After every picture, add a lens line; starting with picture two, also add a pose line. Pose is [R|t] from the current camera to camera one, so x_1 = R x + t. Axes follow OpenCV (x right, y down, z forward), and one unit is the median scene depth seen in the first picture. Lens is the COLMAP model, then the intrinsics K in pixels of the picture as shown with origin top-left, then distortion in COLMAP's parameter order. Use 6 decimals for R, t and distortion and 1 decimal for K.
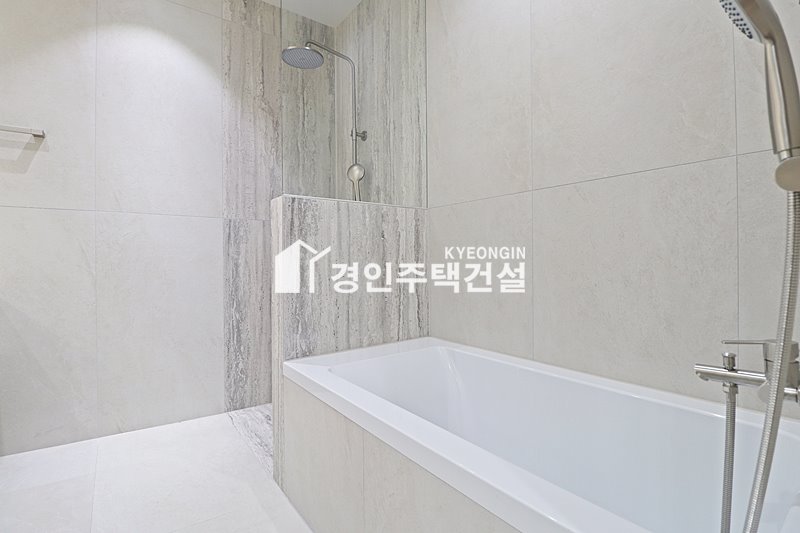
lens RADIAL K [[383.1, 0, 402.6], [0, 383.1, 262.2], [0, 0, 1]] dist [0.002001, -0.014992]
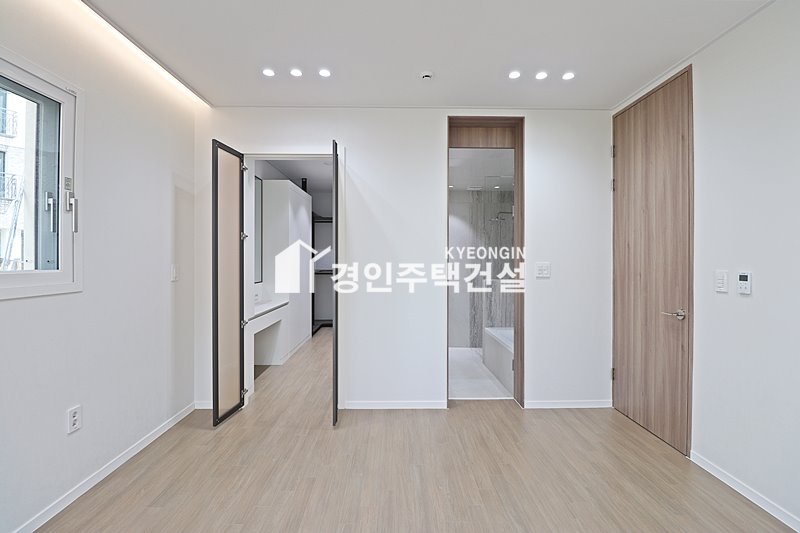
lens RADIAL K [[369.6, 0, 400.8], [0, 369.6, 260.3], [0, 0, 1]] dist [0.001806, -0.012601]
pose [[0.813180, 0.010282, -0.581922, 0.764095], [-0.006703, 0.999943, 0.008301, -0.284128], [0.581974, -0.002850, 0.813202, -1.640556]]
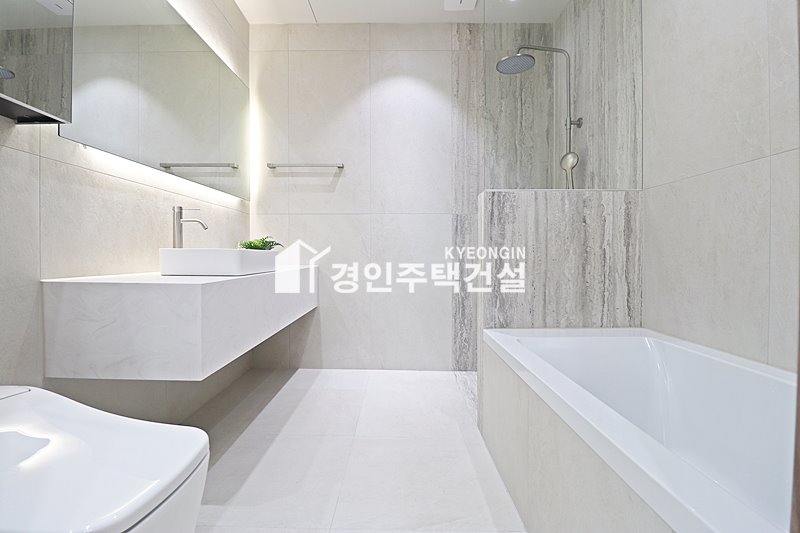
lens RADIAL K [[369.6, 0, 400.8], [0, 369.6, 260.3], [0, 0, 1]] dist [0.001806, -0.012601]
pose [[0.803244, 0.014159, -0.595482, 0.125004], [-0.006497, 0.999866, 0.015010, 0.020478], [0.595615, -0.008188, 0.803228, -0.063906]]
